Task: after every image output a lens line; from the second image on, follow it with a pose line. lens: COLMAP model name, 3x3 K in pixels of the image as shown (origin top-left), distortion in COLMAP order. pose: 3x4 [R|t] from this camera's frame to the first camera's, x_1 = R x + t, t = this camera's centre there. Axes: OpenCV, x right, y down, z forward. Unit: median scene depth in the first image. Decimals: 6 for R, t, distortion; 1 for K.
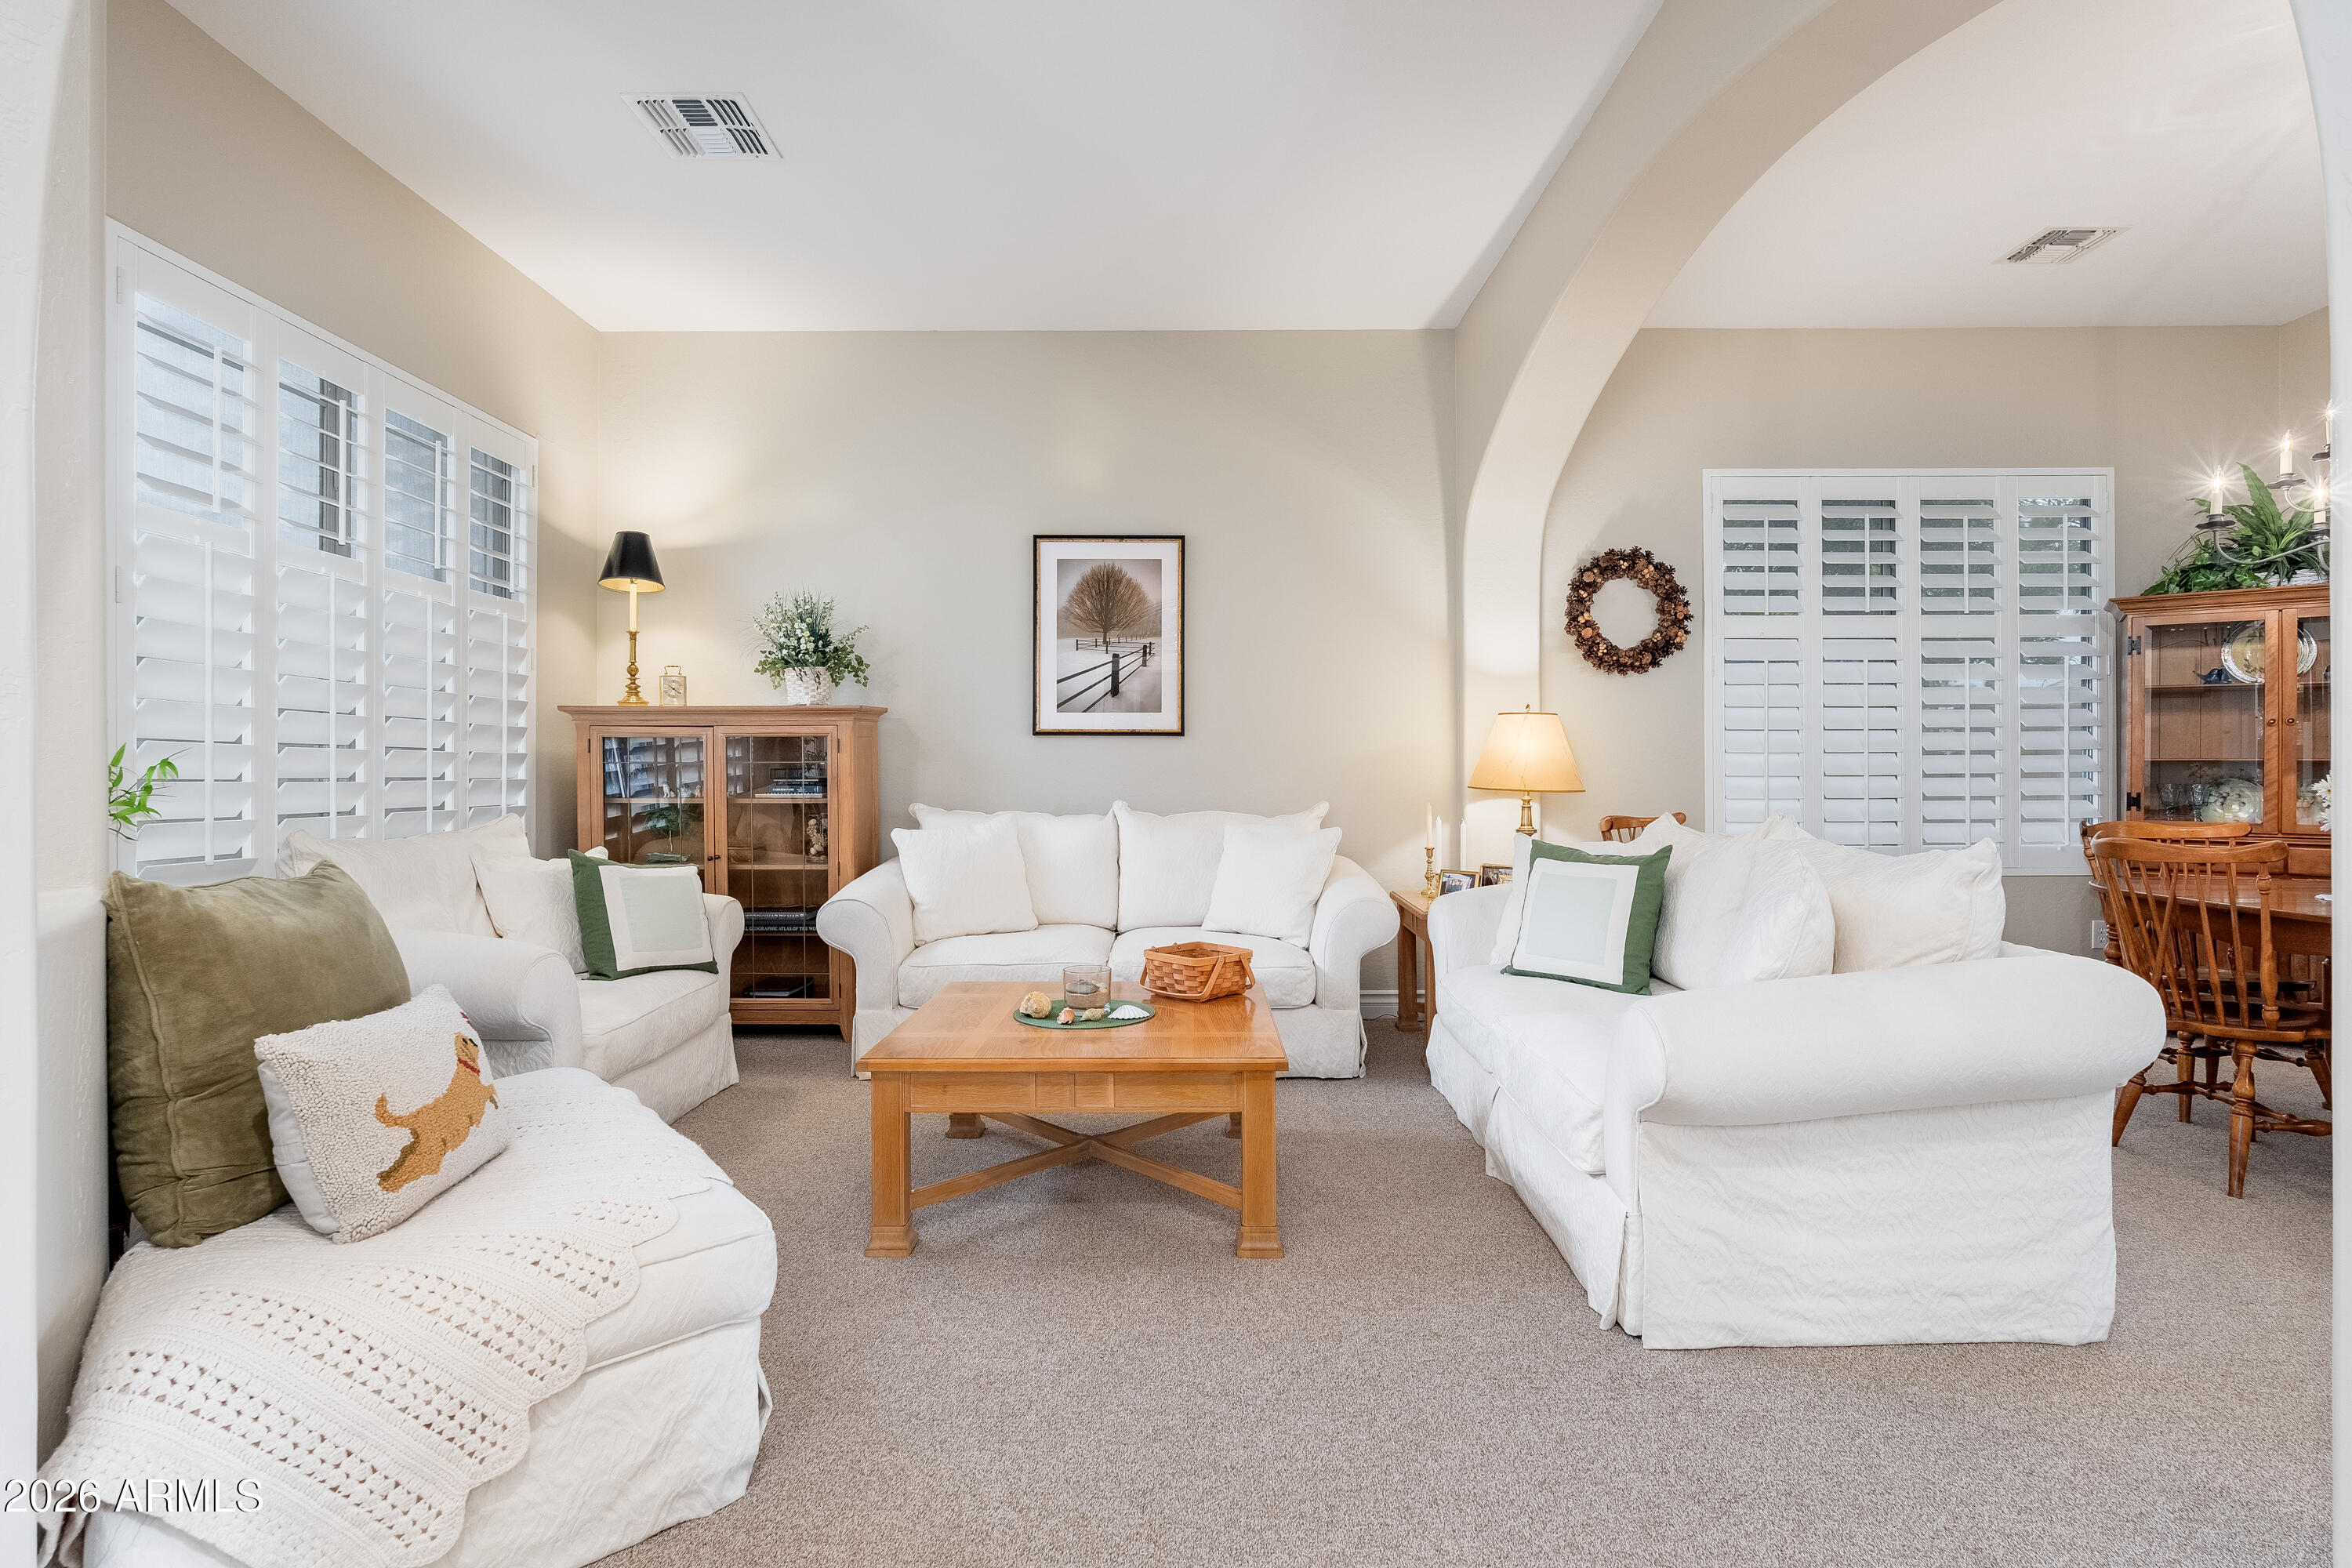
lens RADIAL K [[1091.5, 0, 1217.8], [0, 1091.5, 767.2], [0, 0, 1]] dist [-0.002023, -0.000221]
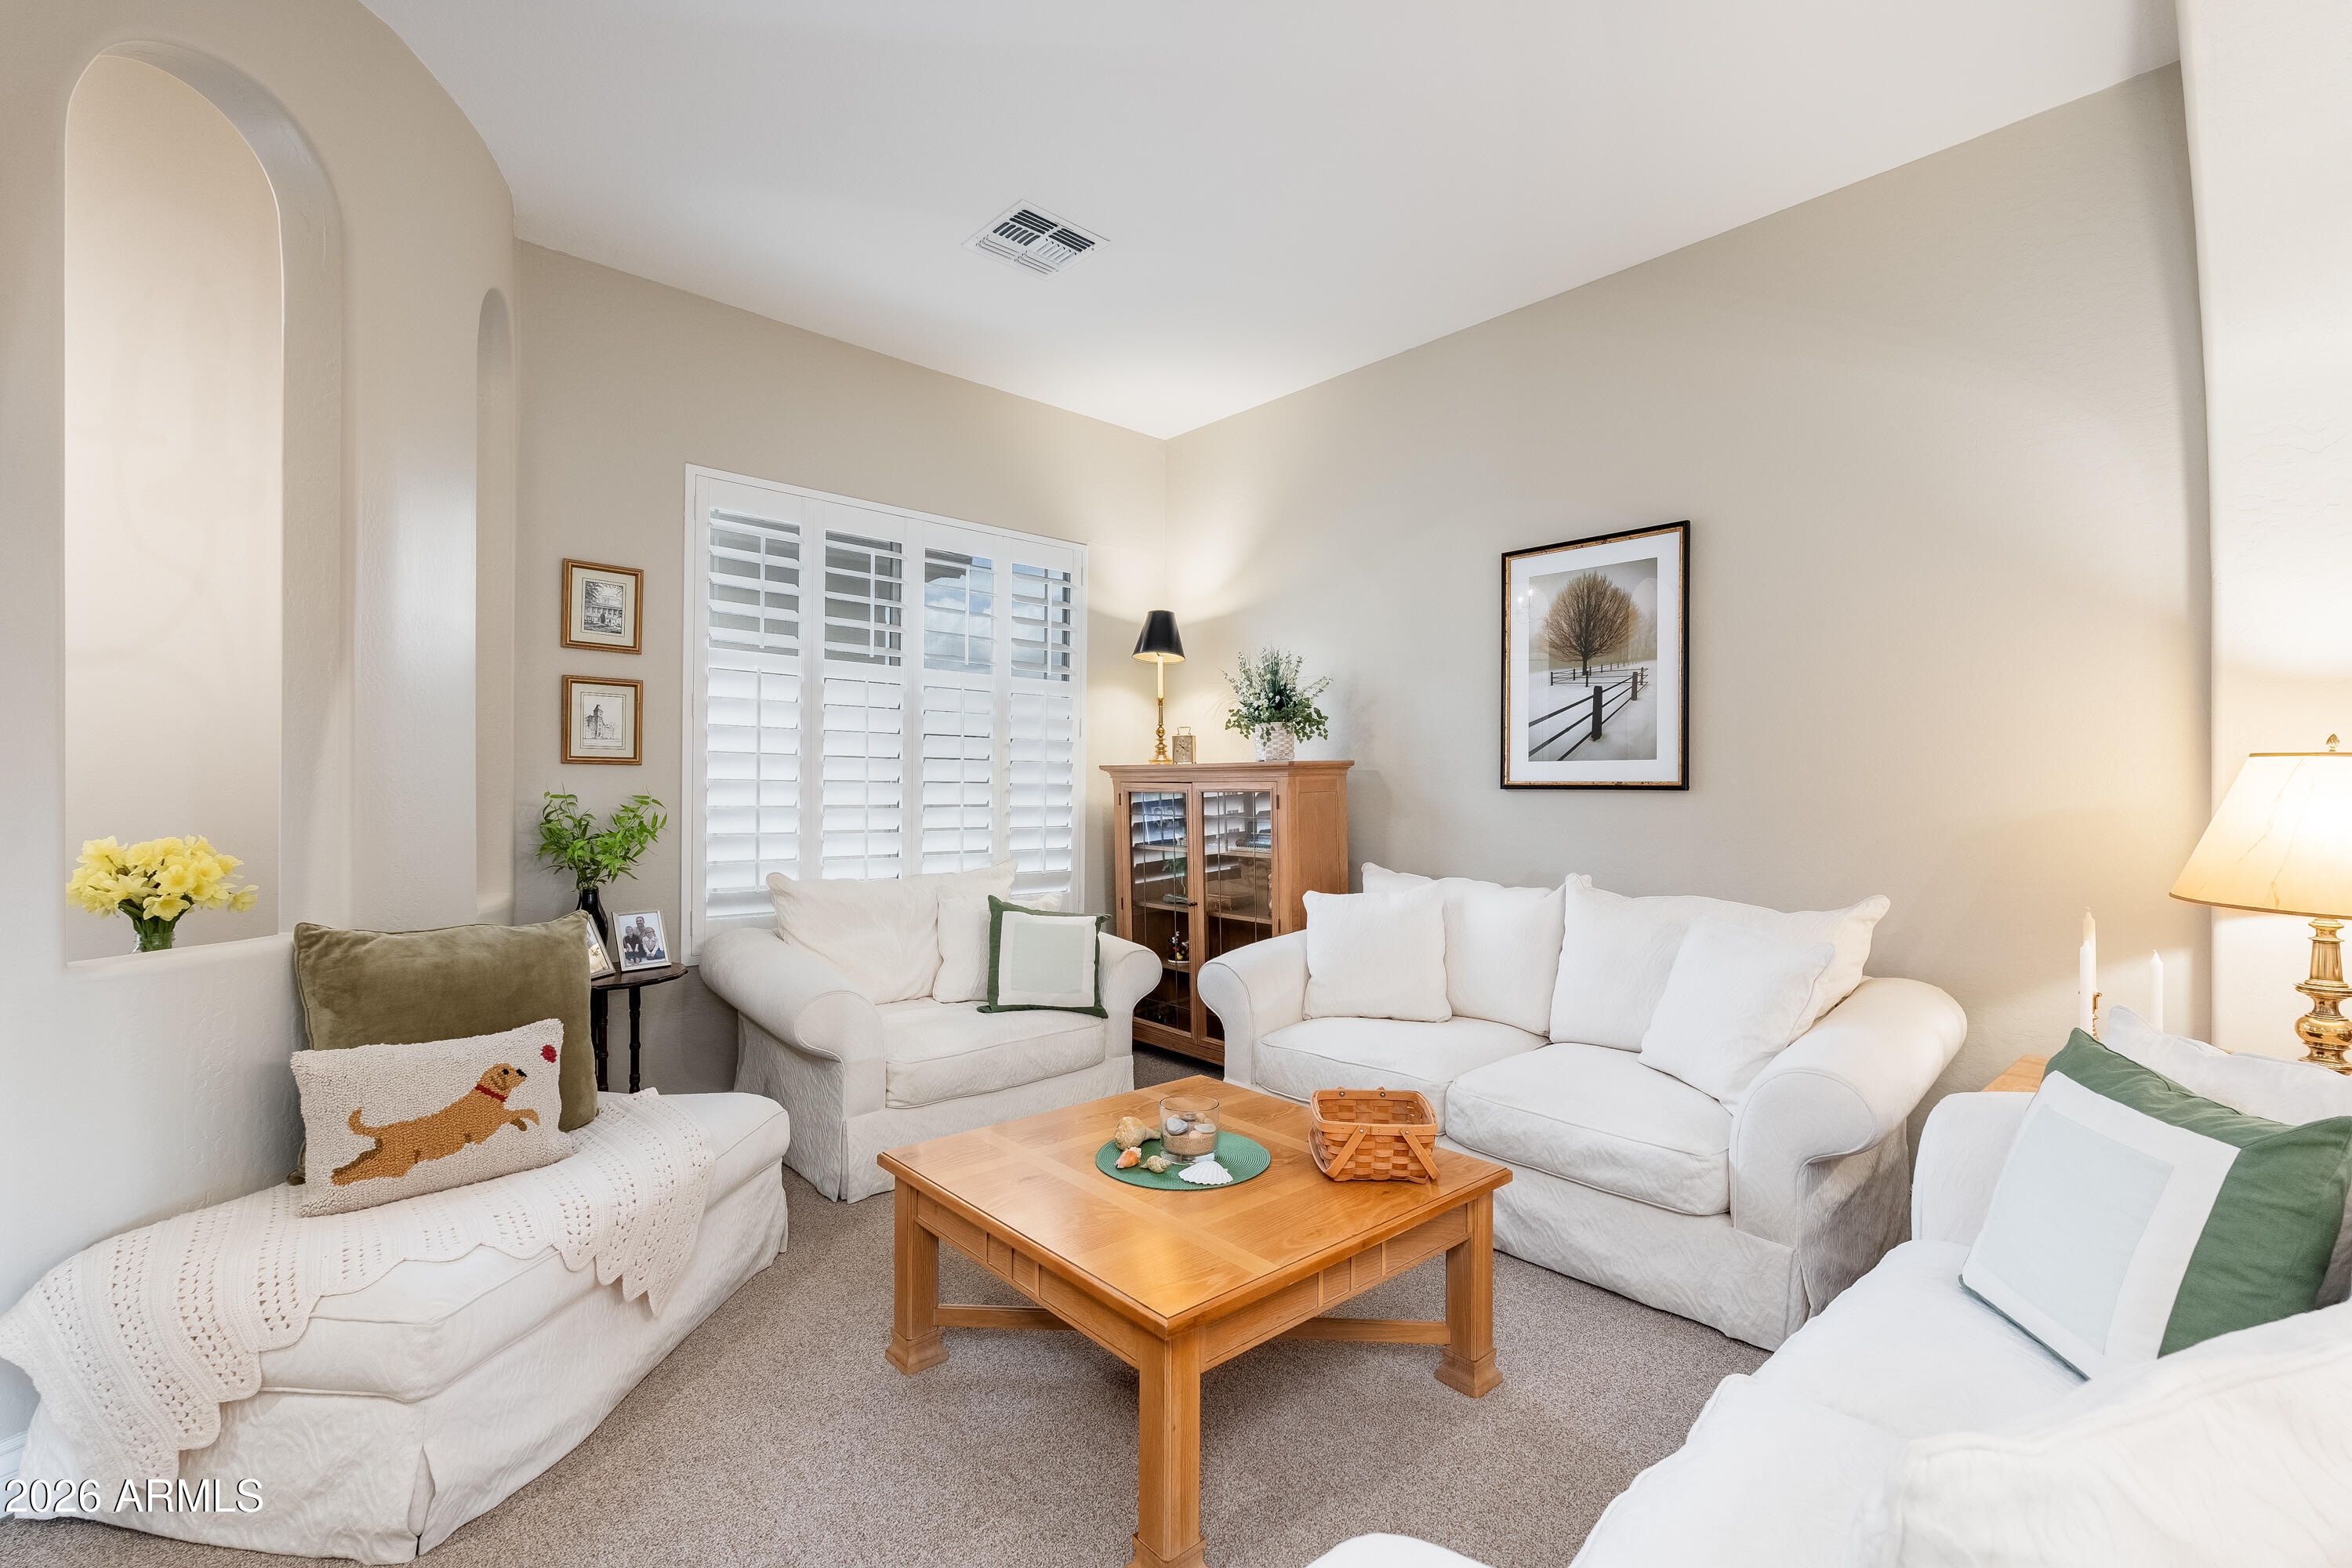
lens RADIAL K [[1025.6, 0, 1179.1], [0, 1025.6, 788.2], [0, 0, 1]] dist [-0.006285, 0.000681]
pose [[0.673859, 0.002686, -0.738856, 0.254241], [-0.004475, 0.999990, -0.000446, -0.028647], [0.738847, 0.003607, 0.673864, 0.278562]]
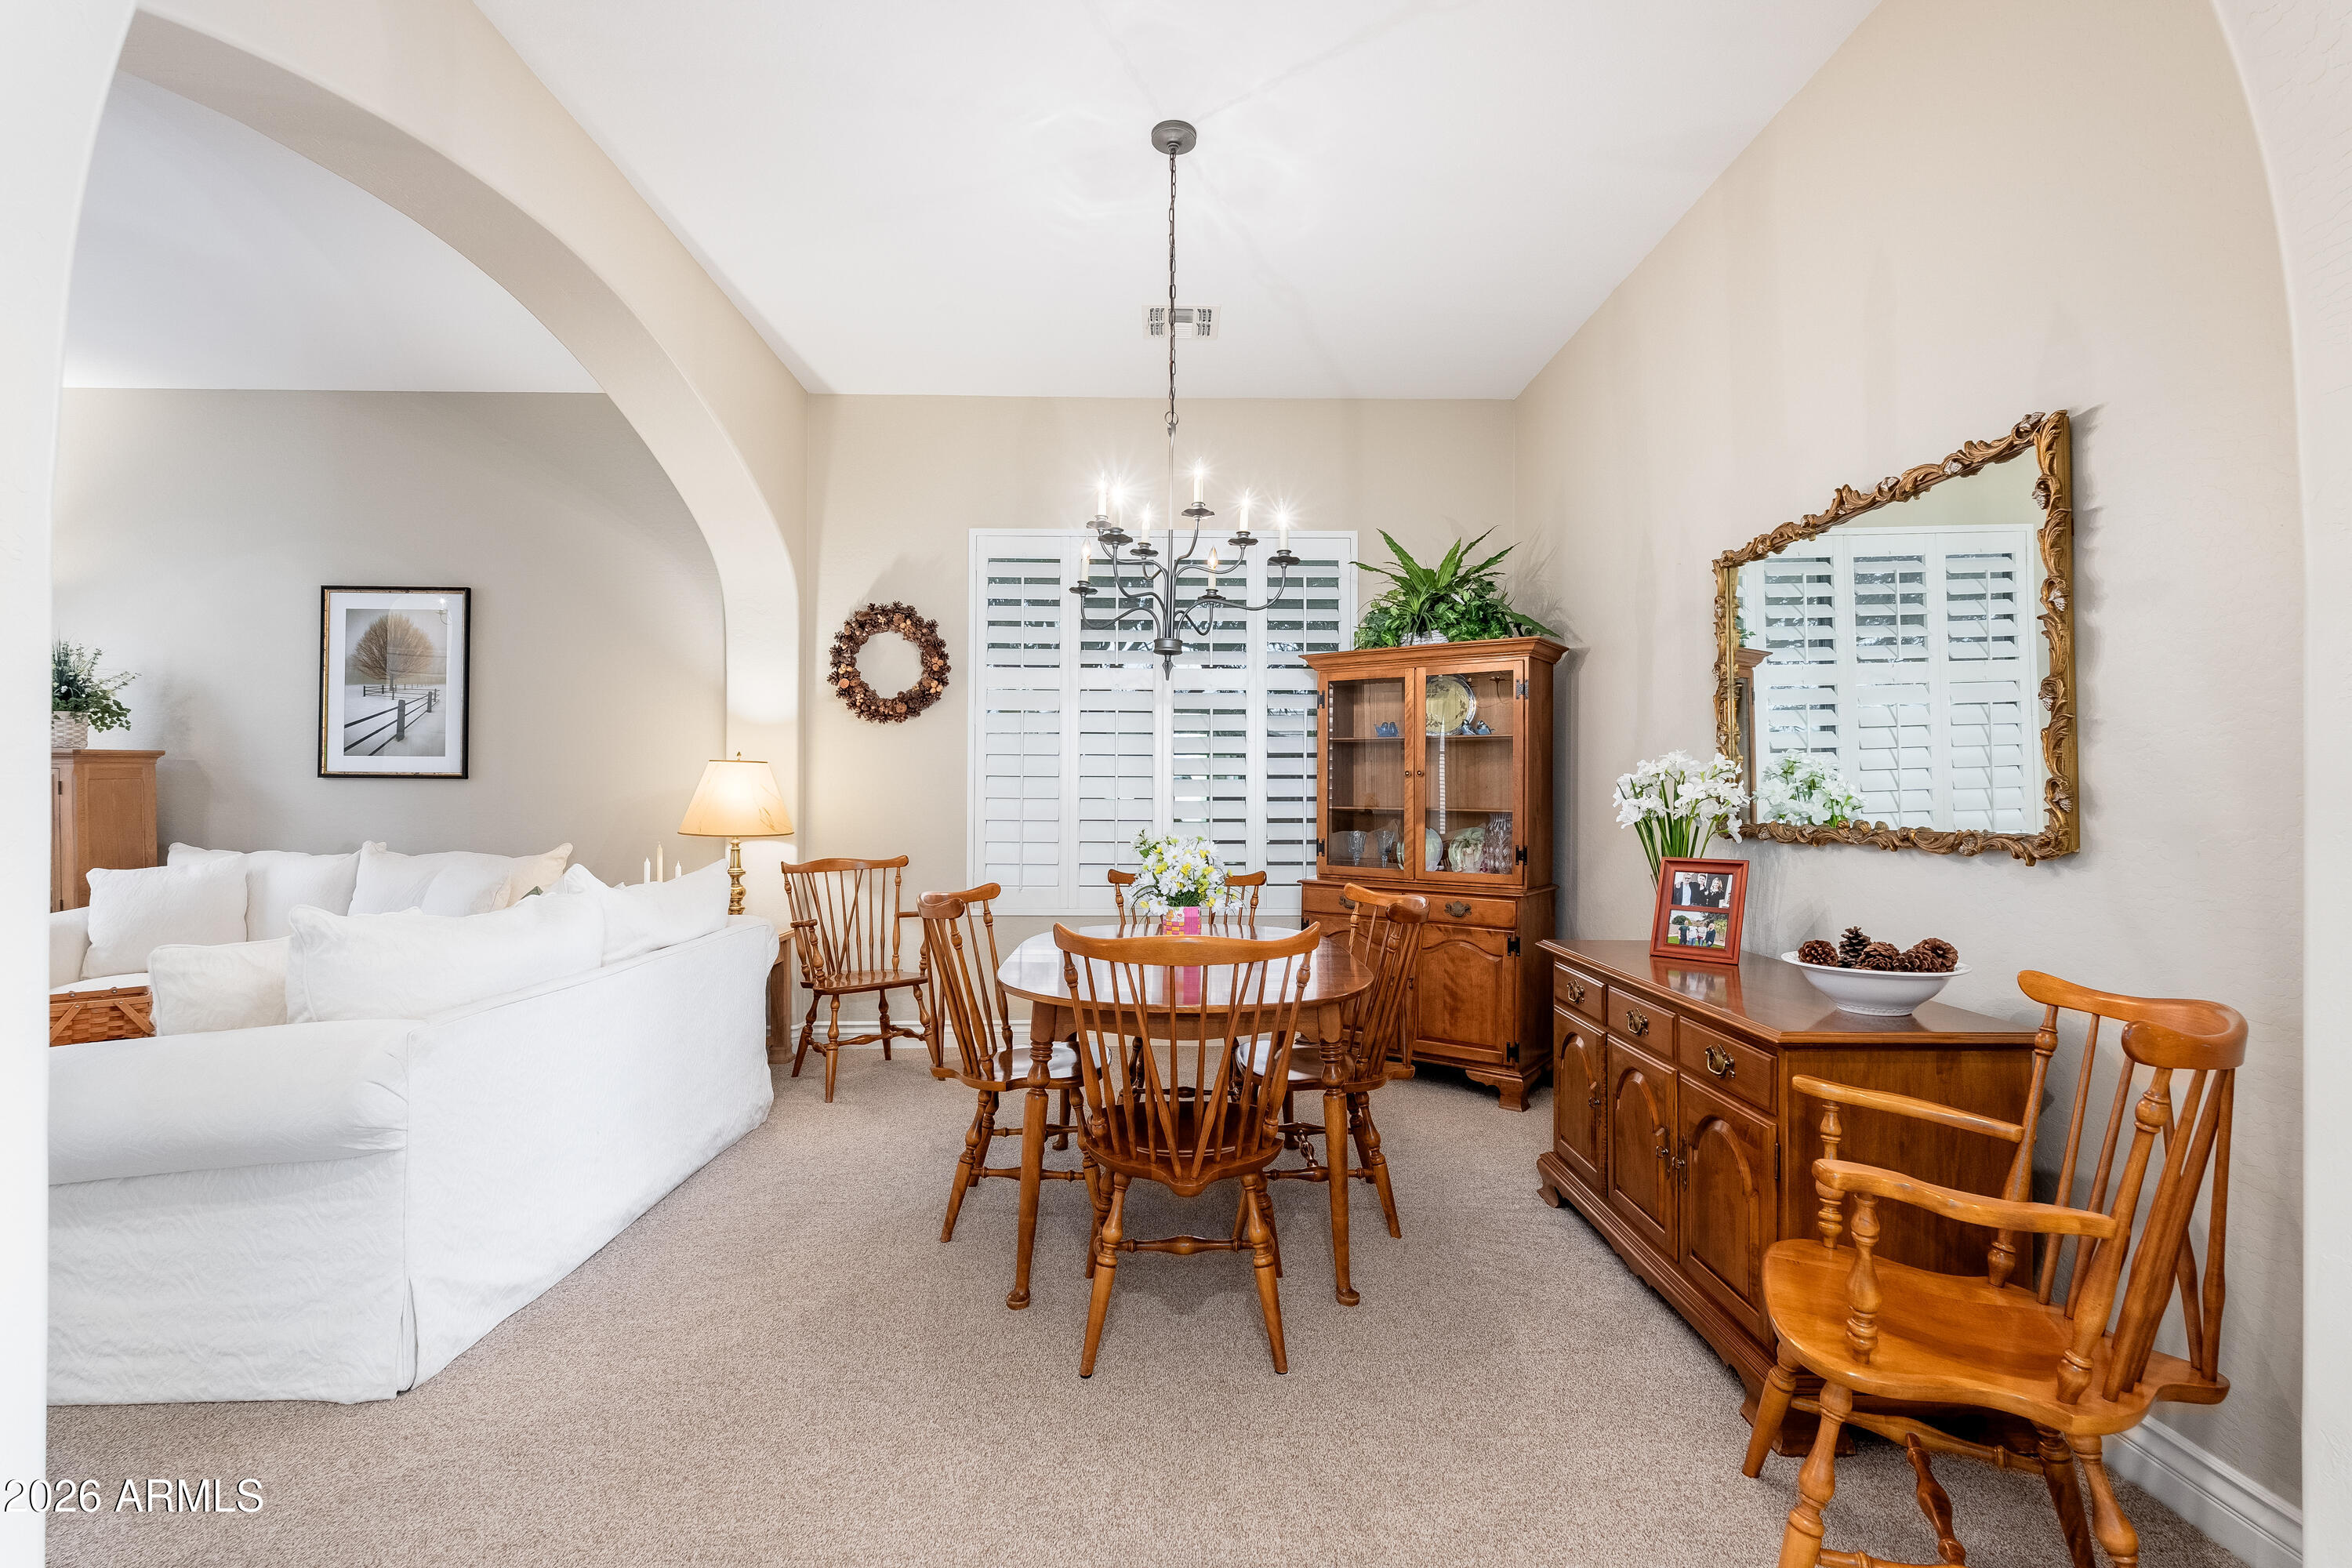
lens RADIAL K [[1025.6, 0, 1135.3], [0, 1025.6, 779.7], [0, 0, 1]] dist [-0.006285, 0.000681]
pose [[0.999818, 0.005954, 0.018126, 0.599122], [-0.005697, 0.999883, -0.014162, -0.017884], [-0.018208, 0.014056, 0.999735, 0.009352]]
